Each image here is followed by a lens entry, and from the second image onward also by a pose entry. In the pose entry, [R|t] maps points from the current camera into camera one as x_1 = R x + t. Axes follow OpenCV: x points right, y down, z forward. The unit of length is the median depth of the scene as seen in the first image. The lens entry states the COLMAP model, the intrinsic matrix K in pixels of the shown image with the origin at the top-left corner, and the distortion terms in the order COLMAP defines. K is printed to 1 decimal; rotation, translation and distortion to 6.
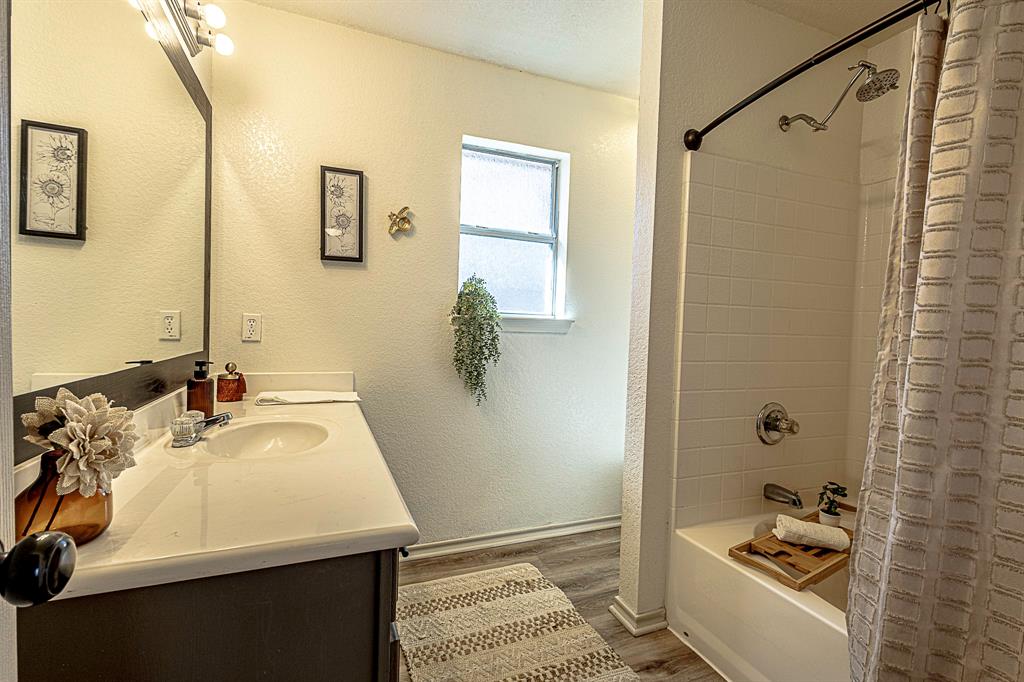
lens RADIAL K [[475.1, 0, 510.5], [0, 475.1, 344.6], [0, 0, 1]] dist [0.002337, 0.001514]
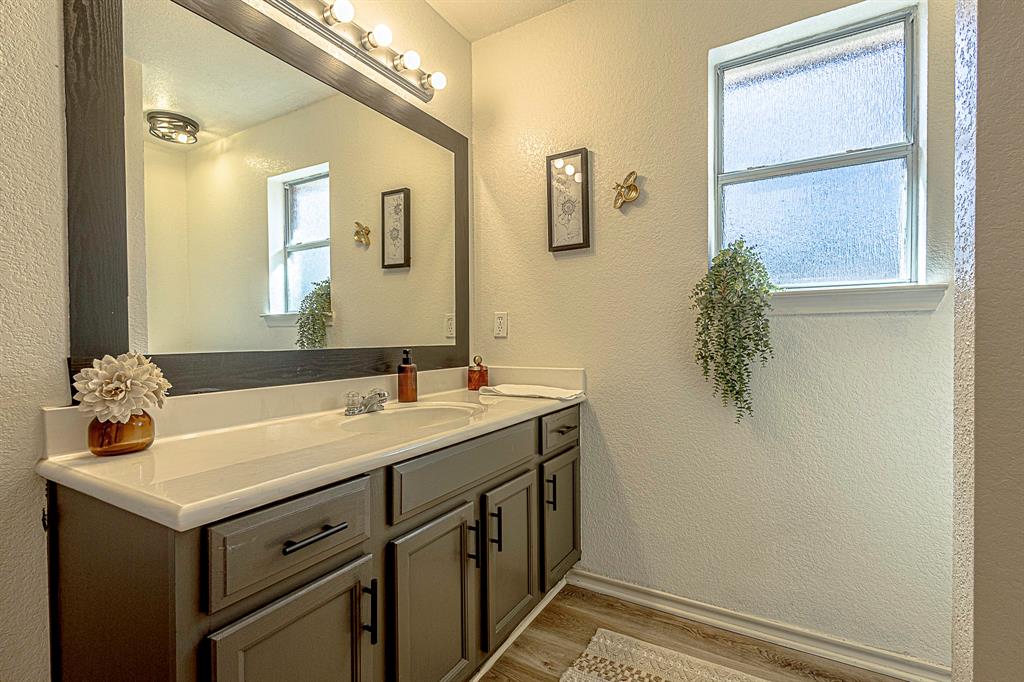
lens RADIAL K [[475.1, 0, 509.2], [0, 475.1, 340.9], [0, 0, 1]] dist [0.002337, 0.001514]
pose [[0.594912, -0.026615, -0.803350, 0.314163], [-0.002137, 0.999396, -0.034692, 0.035841], [0.803788, 0.022355, 0.594495, 0.339740]]
